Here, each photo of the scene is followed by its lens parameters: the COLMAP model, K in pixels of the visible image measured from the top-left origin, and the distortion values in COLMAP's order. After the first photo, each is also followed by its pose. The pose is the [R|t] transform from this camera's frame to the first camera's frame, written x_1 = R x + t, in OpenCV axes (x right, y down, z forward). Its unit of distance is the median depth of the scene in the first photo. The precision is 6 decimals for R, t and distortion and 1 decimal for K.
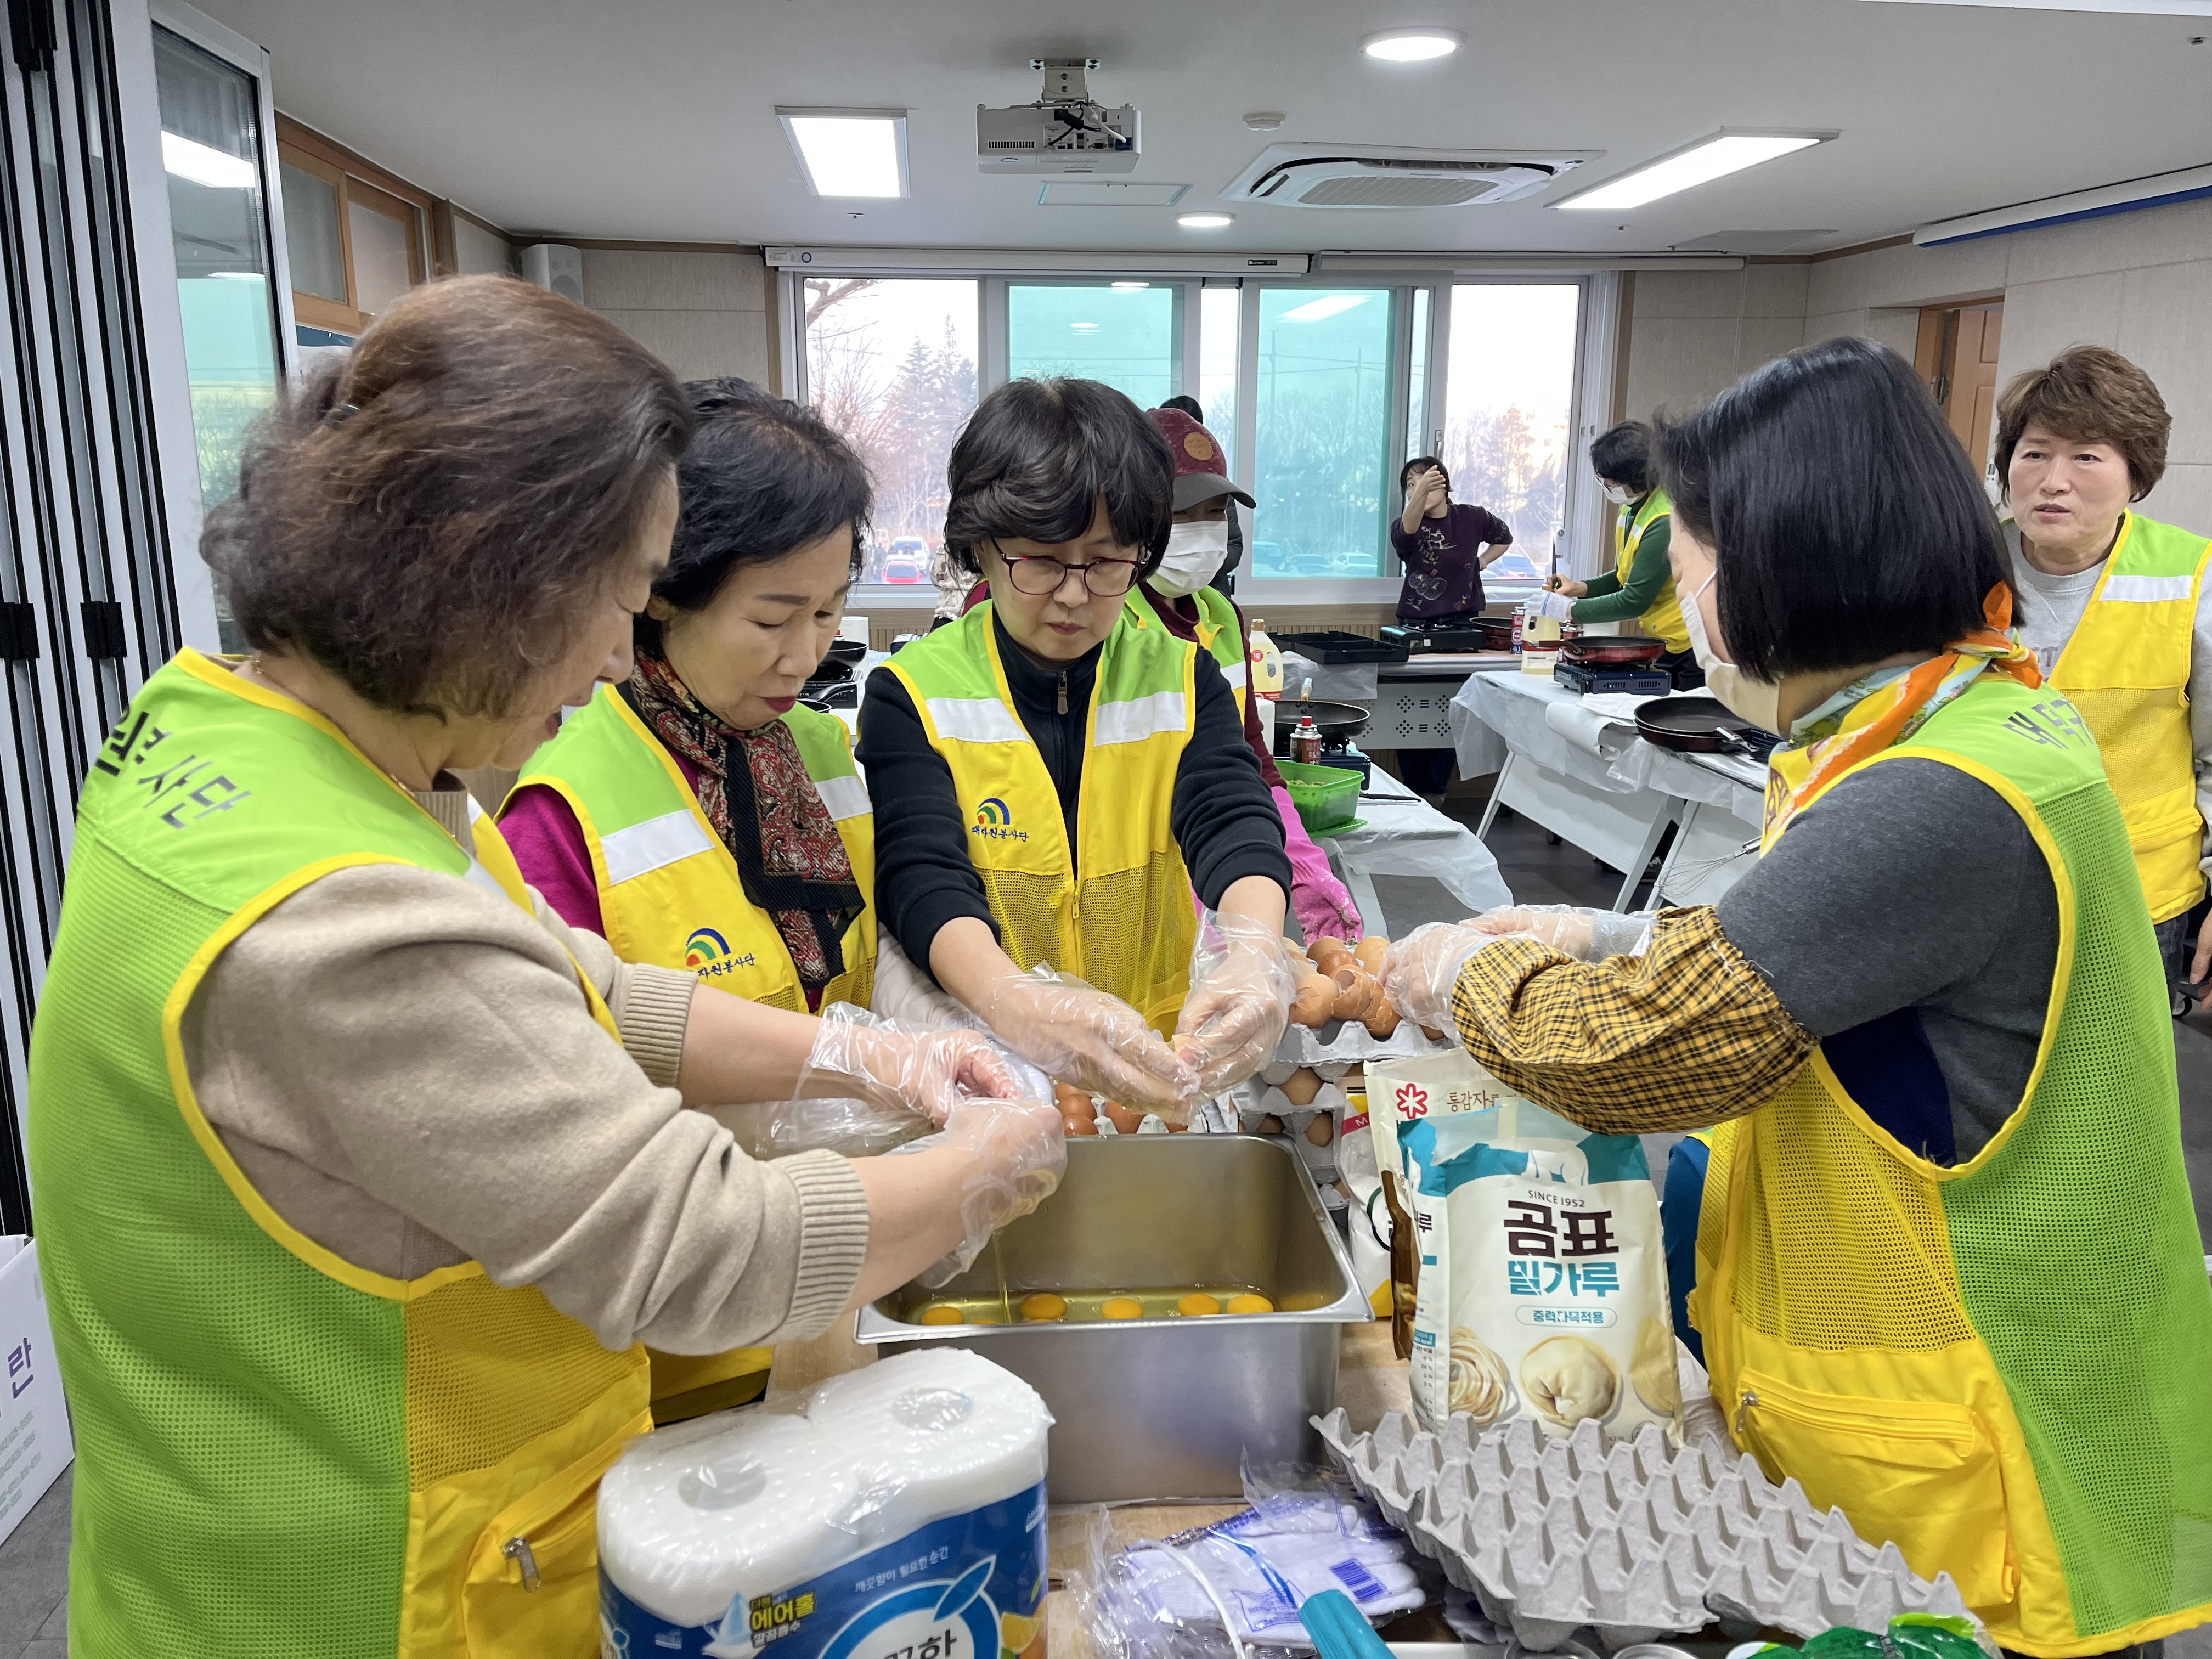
lens RADIAL K [[1702.0, 0, 1098.9], [0, 1702.0, 840.2], [0, 0, 1]] dist [0.054711, -0.059073]
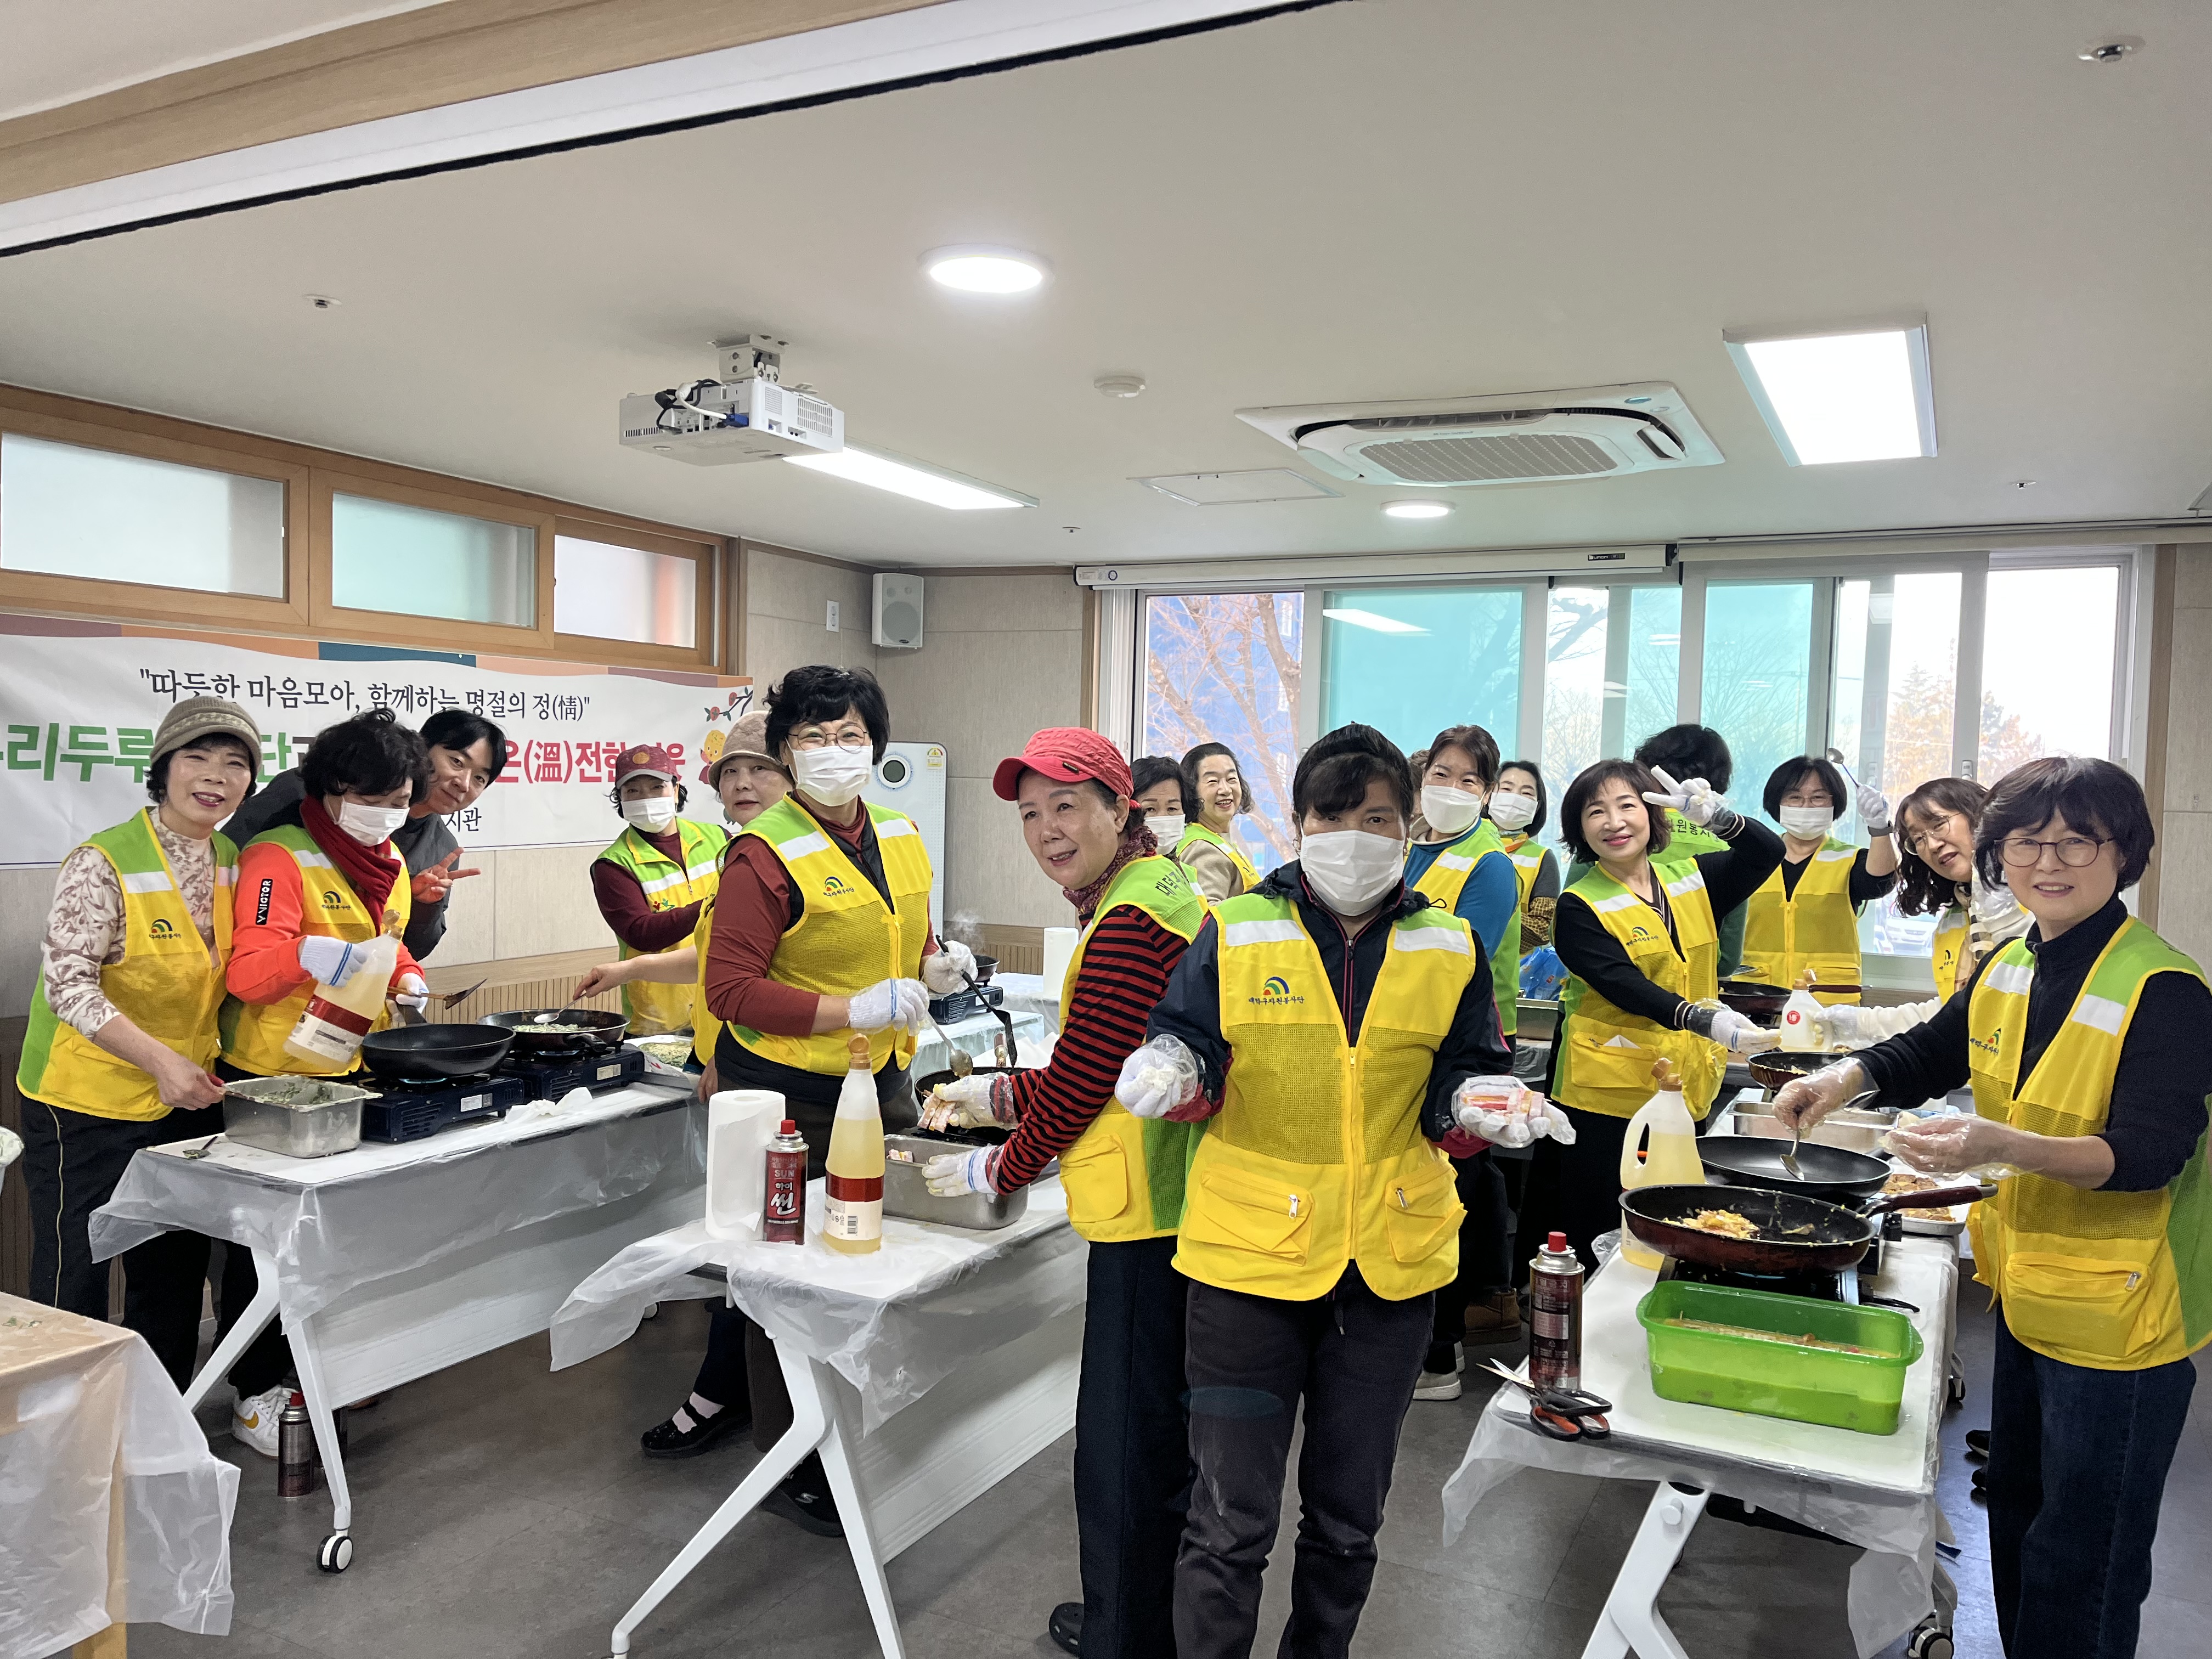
lens RADIAL K [[1702.0, 0, 1109.1], [0, 1702.0, 838.2], [0, 0, 1]] dist [0.054711, -0.059073]
pose [[0.854580, 0.037386, -0.517972, 0.329802], [-0.133040, 0.979881, -0.148772, -0.047866], [0.501989, 0.196048, 0.842361, 0.208105]]
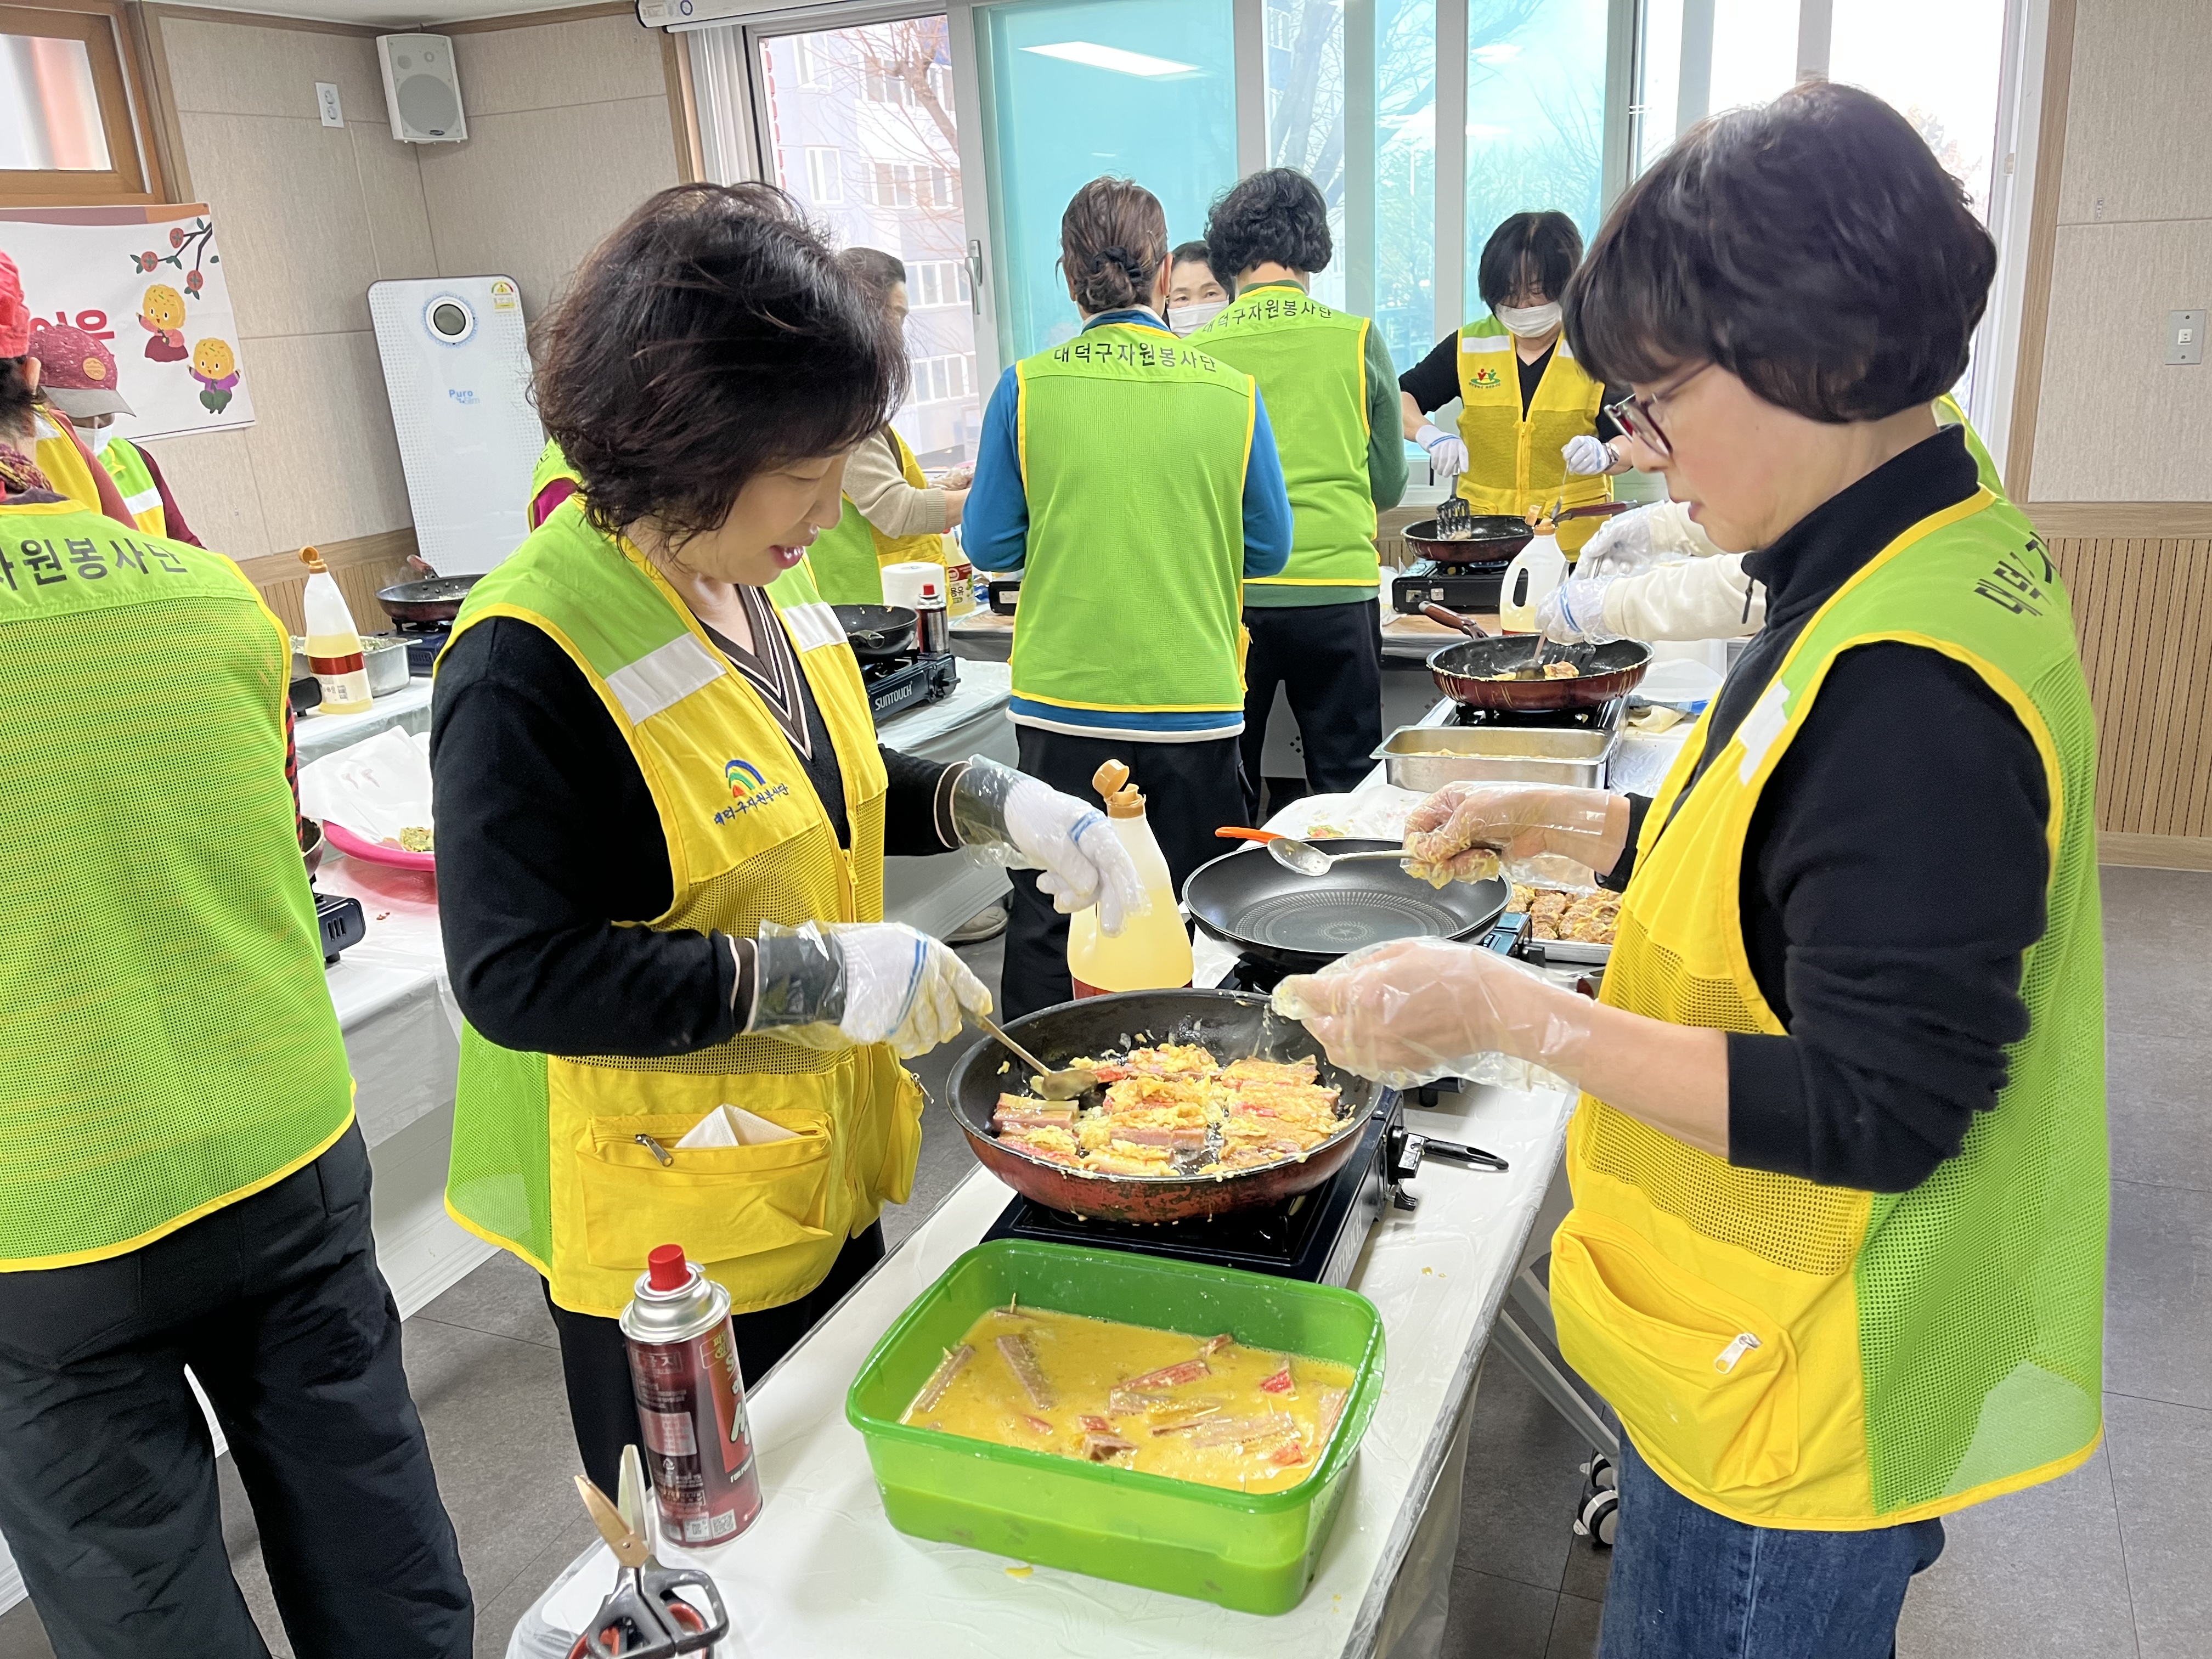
lens RADIAL K [[1702.0, 0, 1111.9], [0, 1702.0, 862.0], [0, 0, 1]] dist [0.054711, -0.059073]
pose [[0.877059, 0.102473, -0.469325, 0.344786], [-0.041069, 0.989401, 0.139279, -0.097107], [0.478623, -0.102881, 0.871972, 0.423857]]
